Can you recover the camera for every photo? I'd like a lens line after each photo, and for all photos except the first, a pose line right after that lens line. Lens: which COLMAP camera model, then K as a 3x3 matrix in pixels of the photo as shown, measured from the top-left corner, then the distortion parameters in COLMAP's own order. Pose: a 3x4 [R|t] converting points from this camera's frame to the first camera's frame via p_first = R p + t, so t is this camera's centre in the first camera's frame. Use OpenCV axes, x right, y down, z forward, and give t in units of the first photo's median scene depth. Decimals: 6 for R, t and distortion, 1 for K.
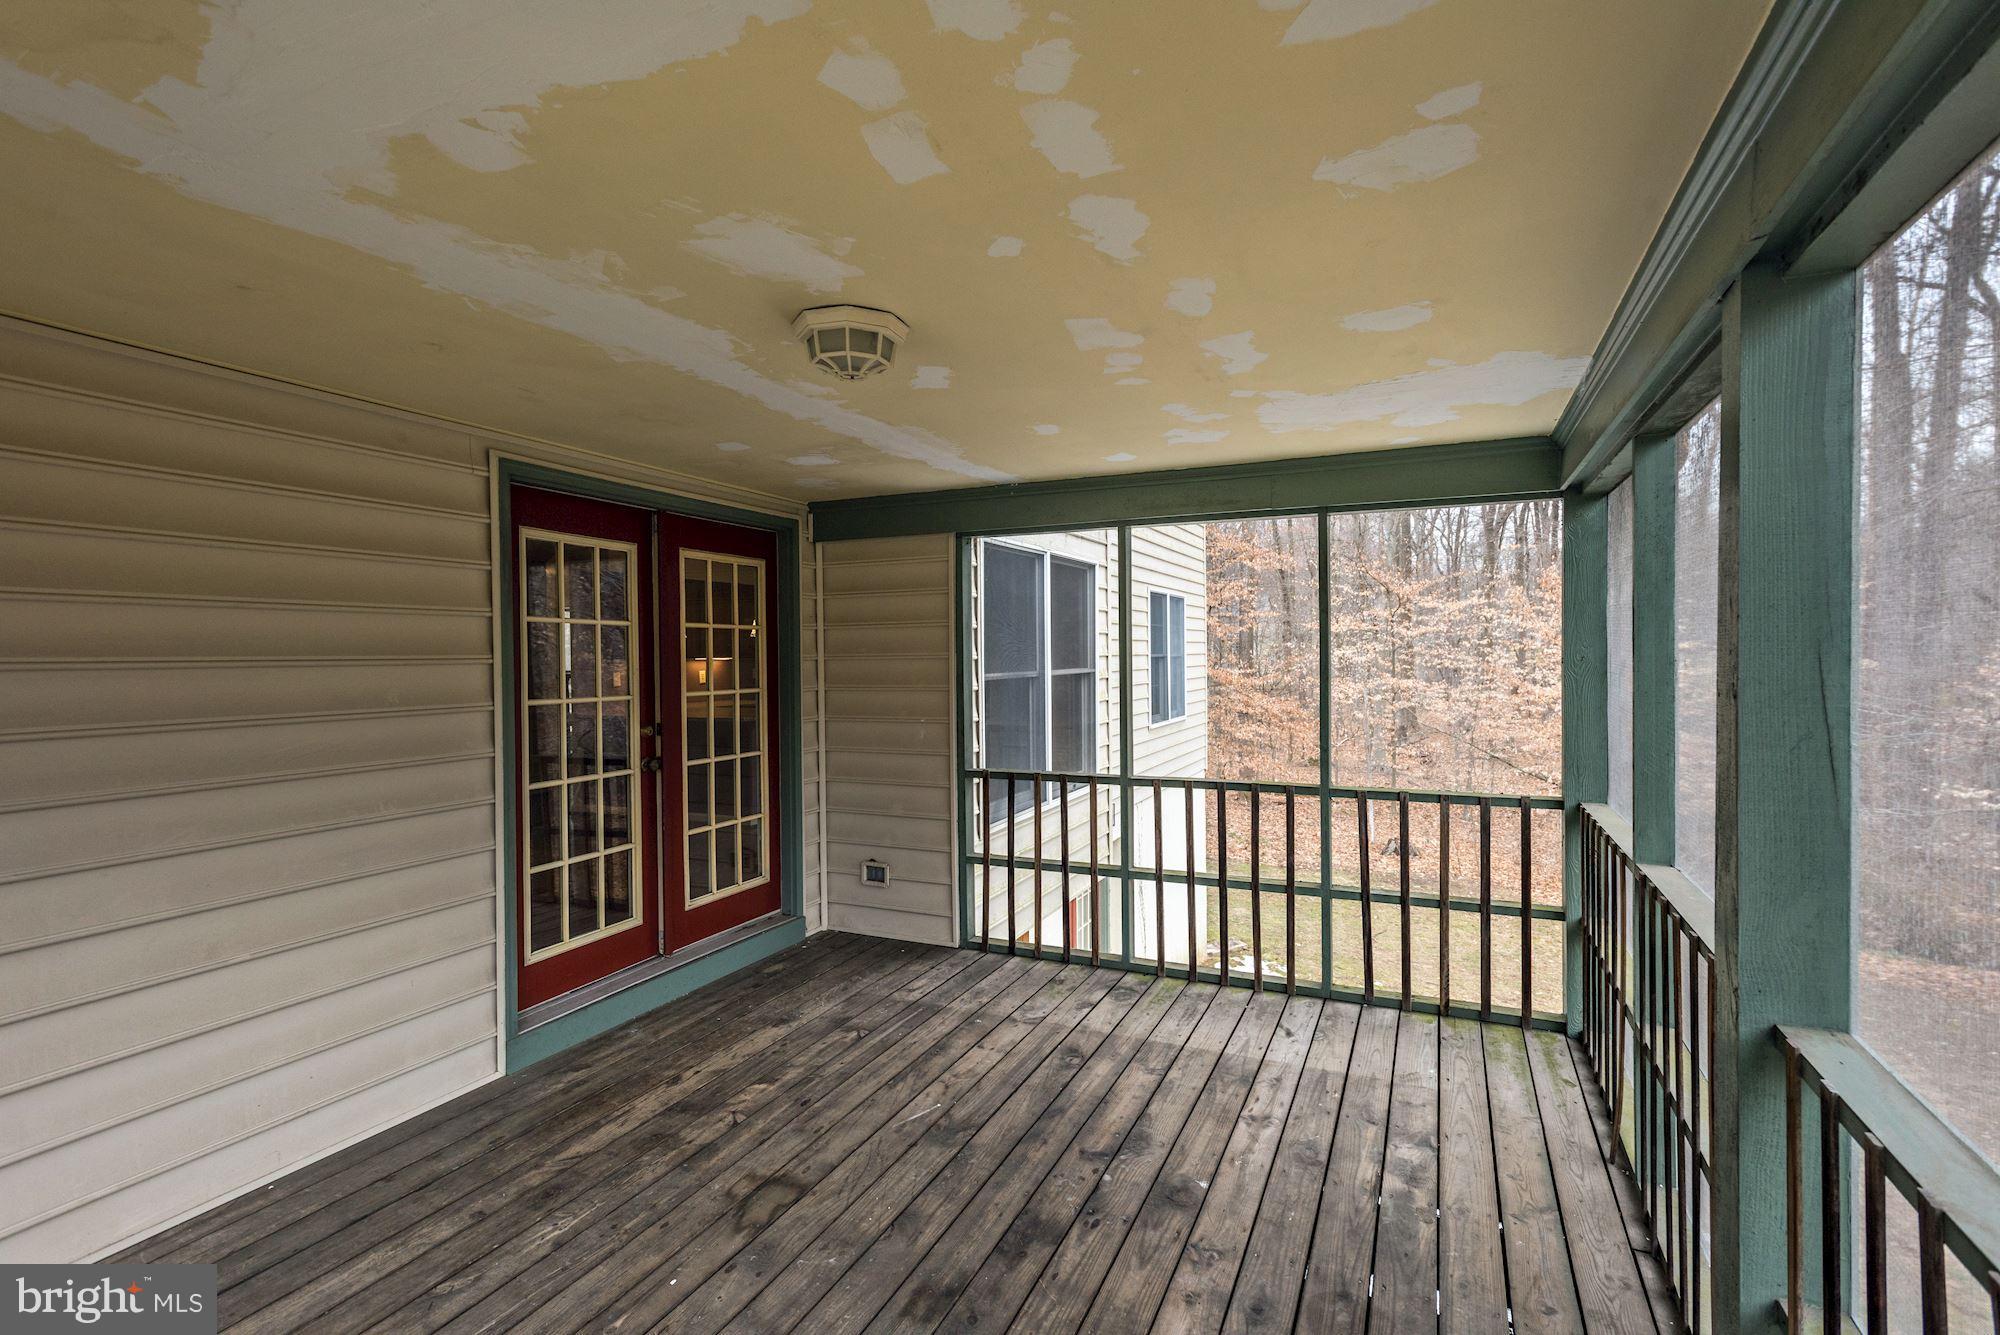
lens RADIAL K [[970.4, 0, 1012.9], [0, 970.4, 669.0], [0, 0, 1]] dist [-0.061658, 0.030418]
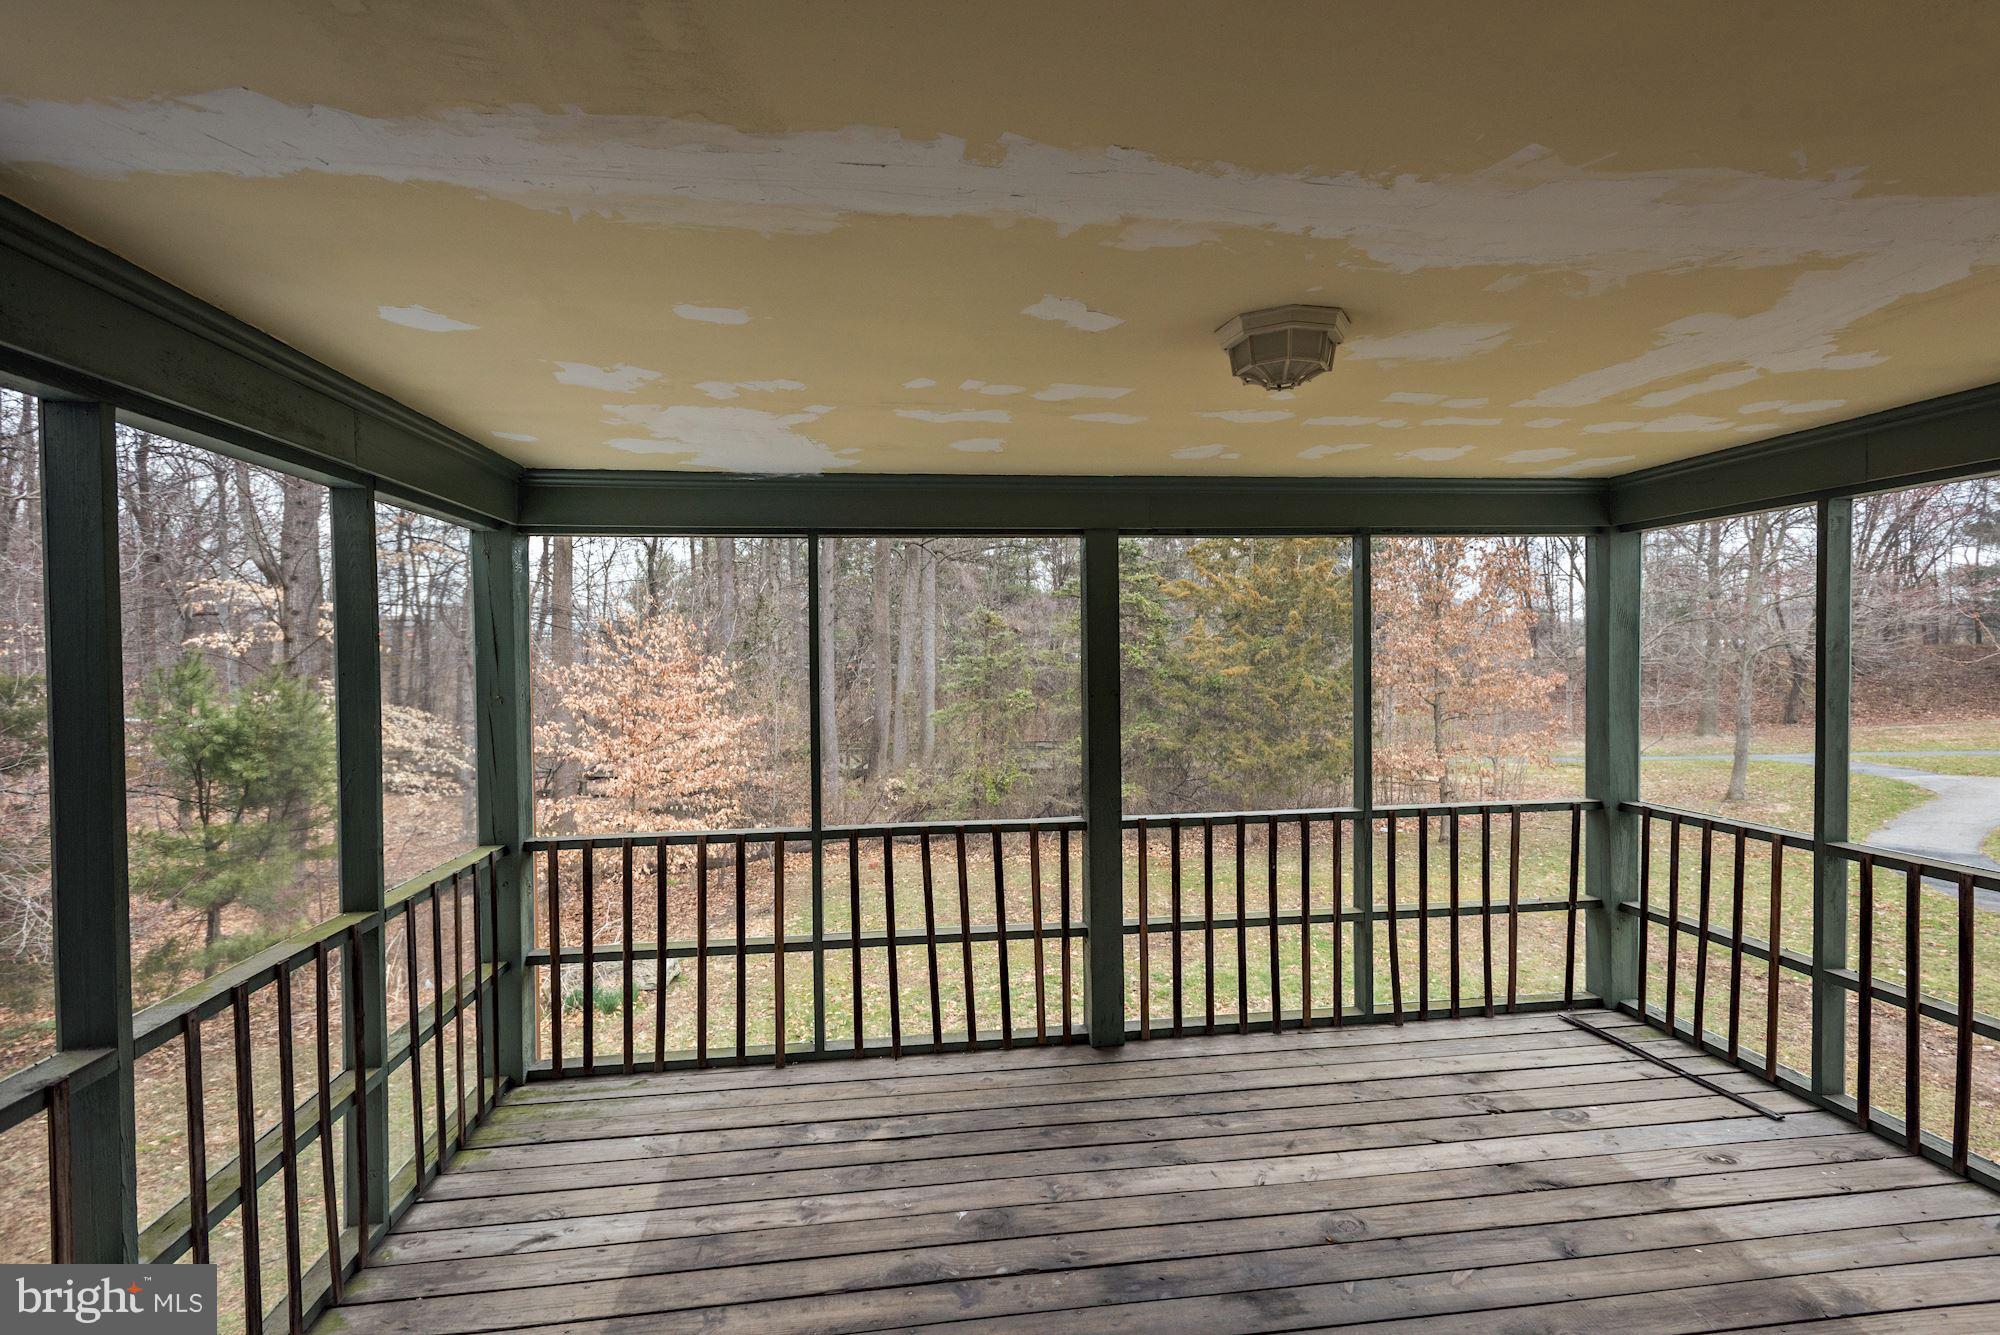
lens RADIAL K [[945.5, 0, 1000.0], [0, 945.5, 667.5], [0, 0, 1]] dist [0.002367, 0.000327]
pose [[-0.546785, -0.002721, 0.837269, -0.635929], [0.036413, 0.998971, 0.027026, -0.062761], [-0.836481, 0.045265, -0.546124, 1.427967]]
